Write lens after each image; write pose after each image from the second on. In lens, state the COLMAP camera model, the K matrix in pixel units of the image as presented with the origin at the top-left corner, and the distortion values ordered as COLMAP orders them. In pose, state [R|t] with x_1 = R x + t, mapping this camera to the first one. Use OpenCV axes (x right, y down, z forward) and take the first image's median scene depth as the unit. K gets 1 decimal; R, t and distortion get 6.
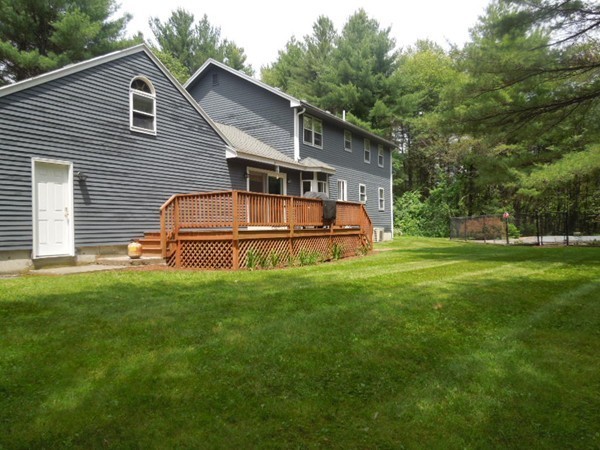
lens RADIAL K [[448.1, 0, 300.6], [0, 448.1, 226.1], [0, 0, 1]] dist [-0.022014, -0.007968]
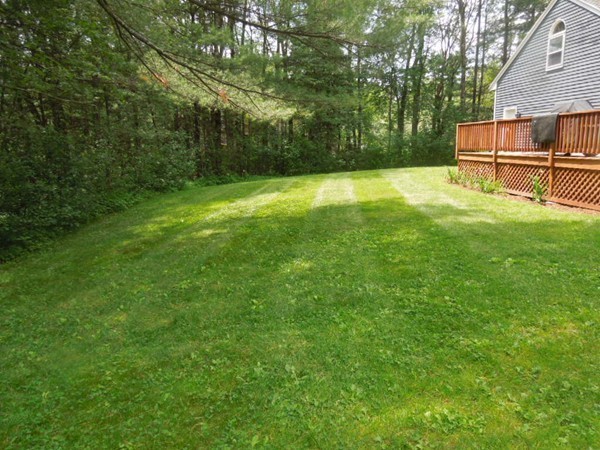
lens RADIAL K [[448.1, 0, 299.9], [0, 448.1, 224.3], [0, 0, 1]] dist [-0.022014, -0.007968]
pose [[-0.831268, 0.133545, -0.539591, 0.880990], [0.030982, 0.980334, 0.194897, -0.051586], [0.555007, 0.145294, -0.819058, 1.599165]]
